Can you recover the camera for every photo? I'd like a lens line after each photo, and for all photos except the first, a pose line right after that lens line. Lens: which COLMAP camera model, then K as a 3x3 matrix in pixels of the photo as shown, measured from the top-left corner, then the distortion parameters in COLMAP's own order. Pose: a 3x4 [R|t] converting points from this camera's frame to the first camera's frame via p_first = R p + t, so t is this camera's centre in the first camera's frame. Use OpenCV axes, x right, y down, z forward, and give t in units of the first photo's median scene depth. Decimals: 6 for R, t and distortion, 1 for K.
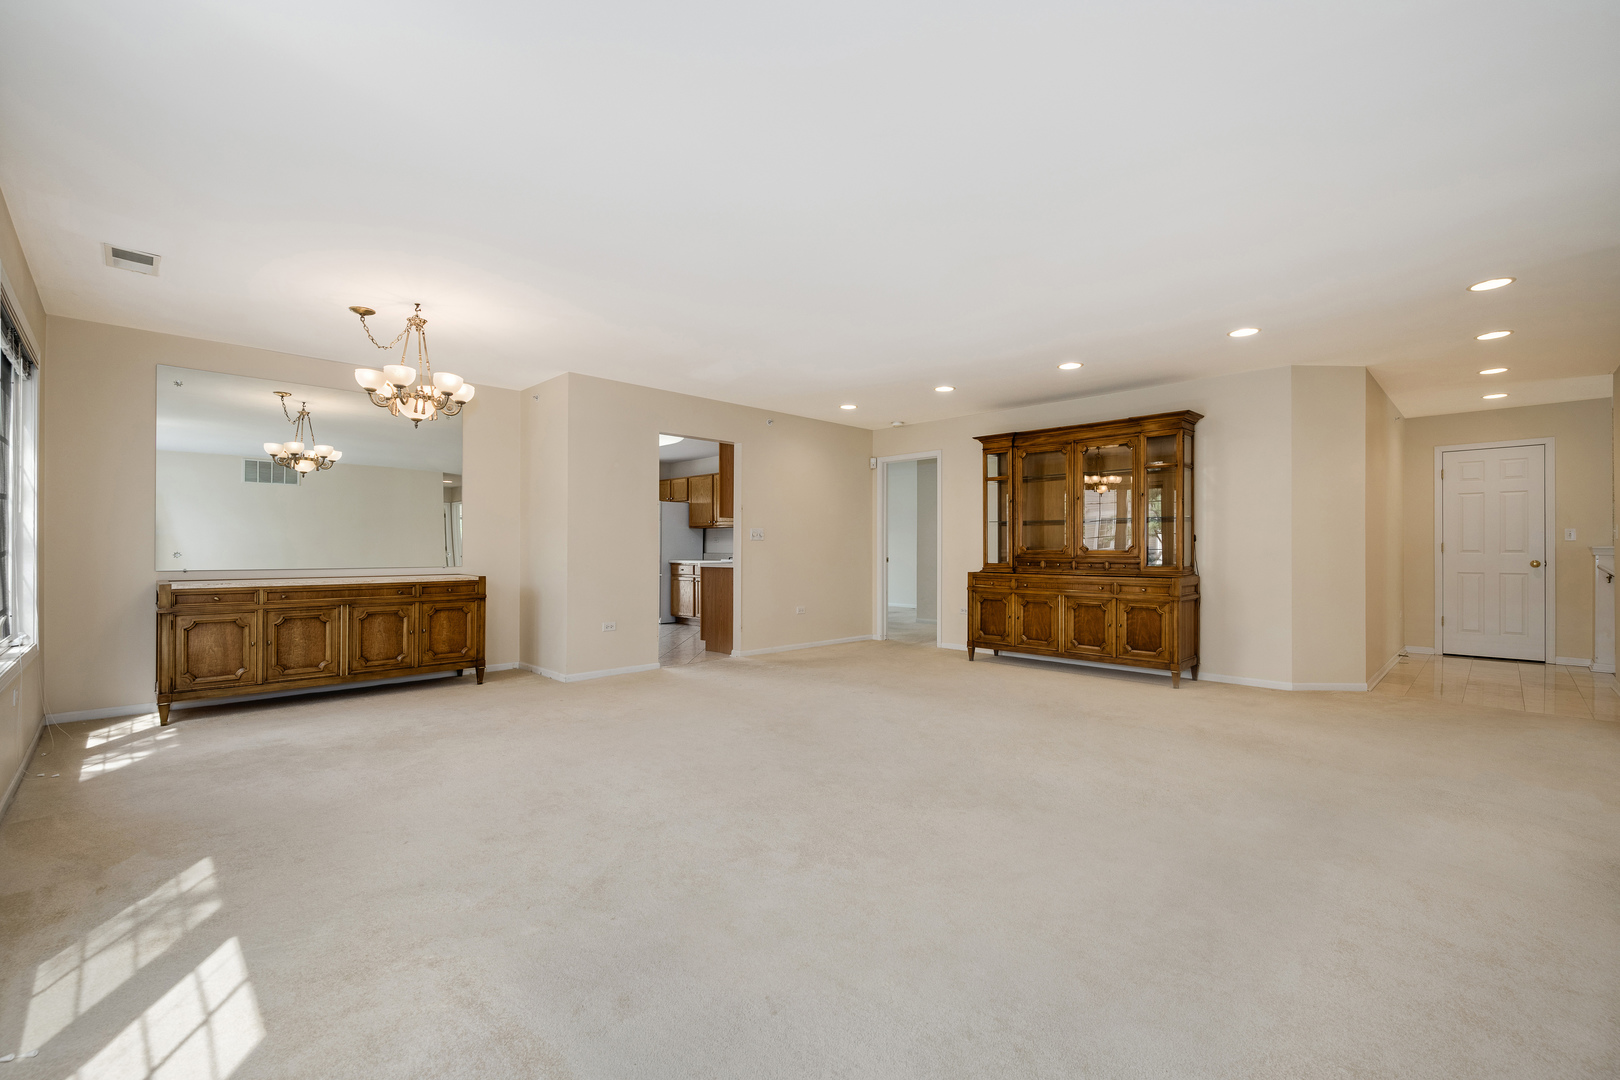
lens RADIAL K [[655.3, 0, 806.0], [0, 655.3, 549.1], [0, 0, 1]] dist [-0.001704, -0.000236]
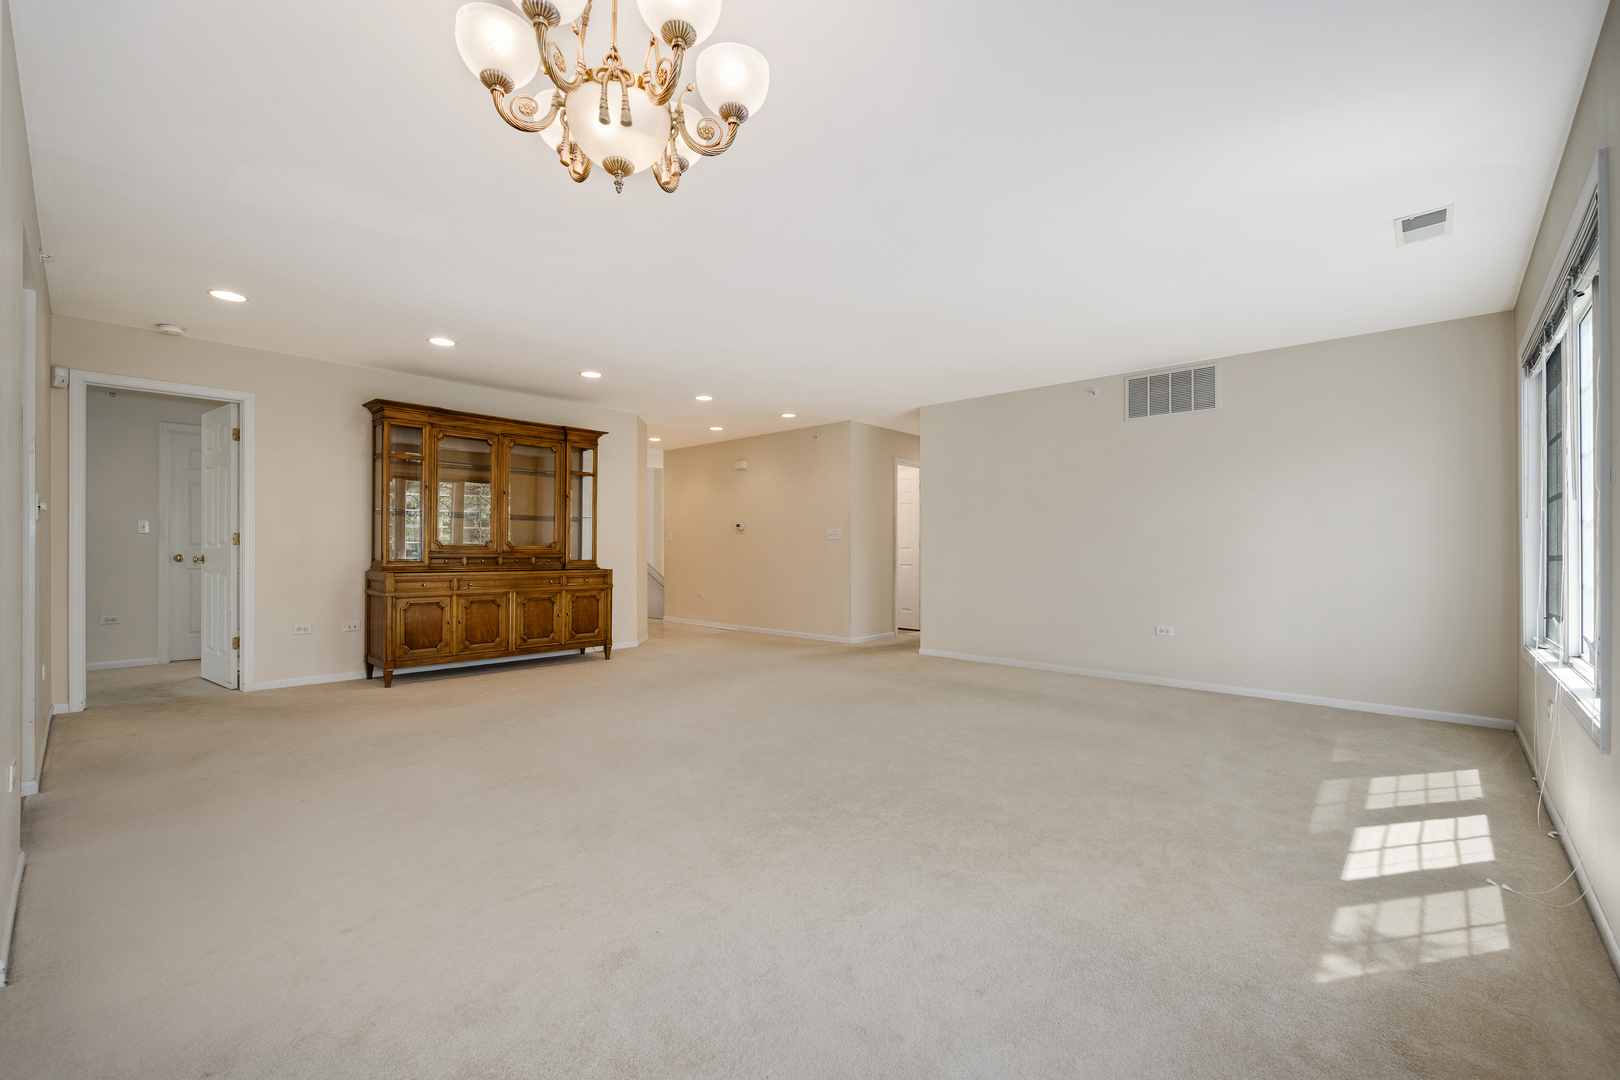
lens RADIAL K [[655.3, 0, 806.0], [0, 655.3, 549.1], [0, 0, 1]] dist [-0.001704, -0.000236]
pose [[0.008808, -0.003346, 0.999956, -0.592253], [-0.006836, 0.999971, 0.003407, 0.000530], [-0.999938, -0.006866, 0.008785, 0.563556]]
